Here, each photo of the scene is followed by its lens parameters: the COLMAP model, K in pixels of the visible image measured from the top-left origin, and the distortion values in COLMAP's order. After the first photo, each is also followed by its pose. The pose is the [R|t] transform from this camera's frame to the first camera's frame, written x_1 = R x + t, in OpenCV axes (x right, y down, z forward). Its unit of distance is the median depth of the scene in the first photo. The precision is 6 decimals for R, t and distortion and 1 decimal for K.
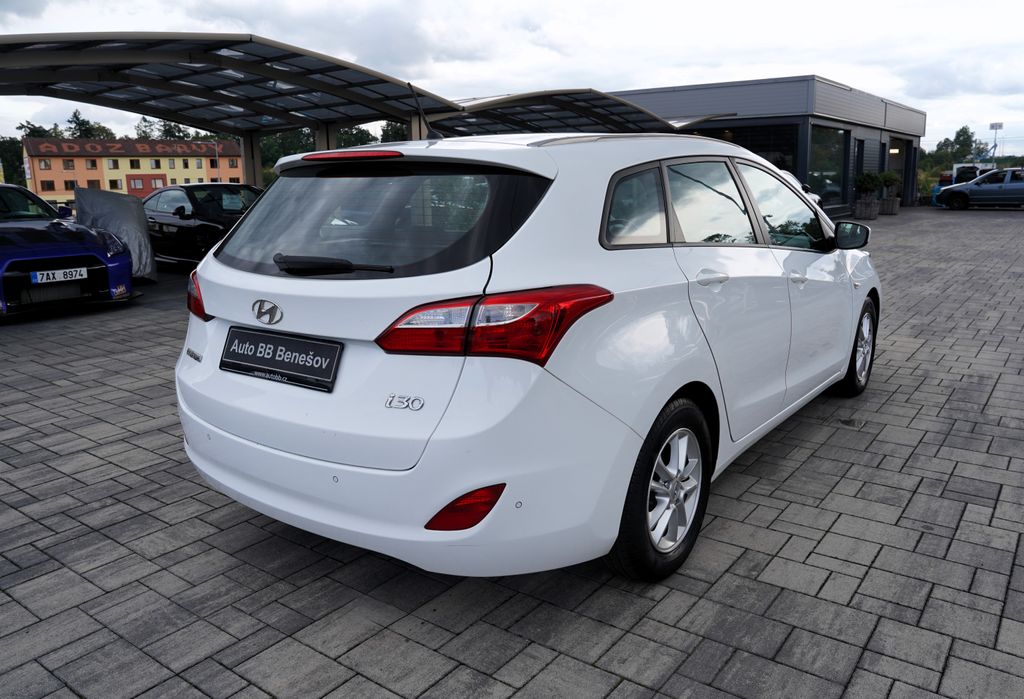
lens RADIAL K [[771.5, 0, 525.2], [0, 771.5, 311.7], [0, 0, 1]] dist [-0.083927, 0.082593]
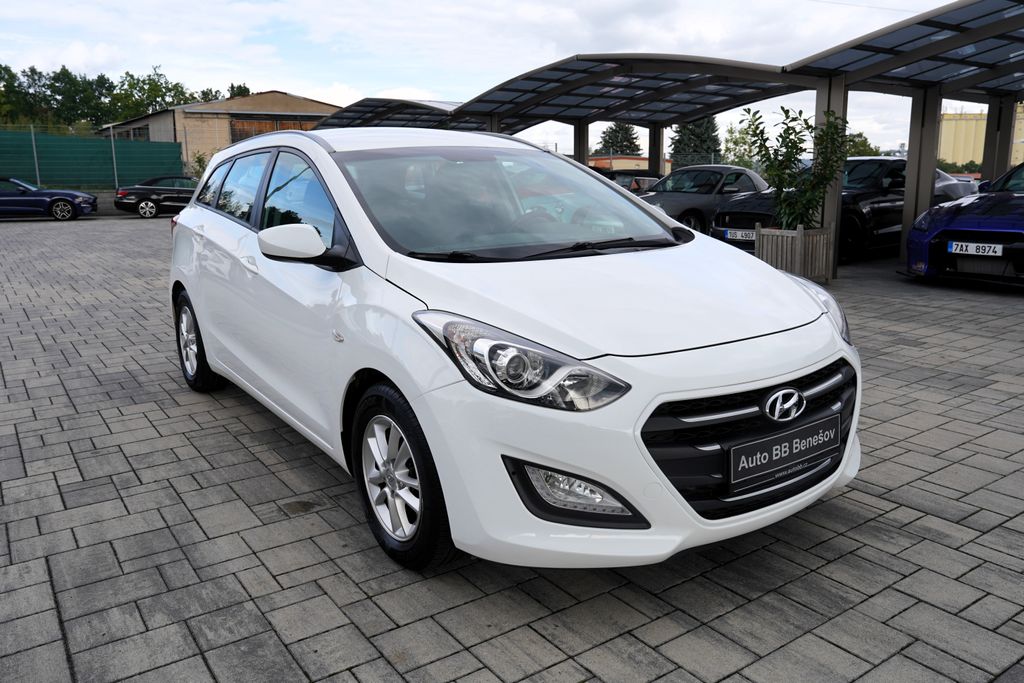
lens RADIAL K [[793.3, 0, 512.0], [0, 793.3, 341.5], [0, 0, 1]] dist [-0.046243, 0.079039]
pose [[-0.319554, 0.216085, -0.922601, 1.621666], [-0.140324, 0.952124, 0.271603, -0.371999], [0.937120, 0.216255, -0.273933, 2.159314]]
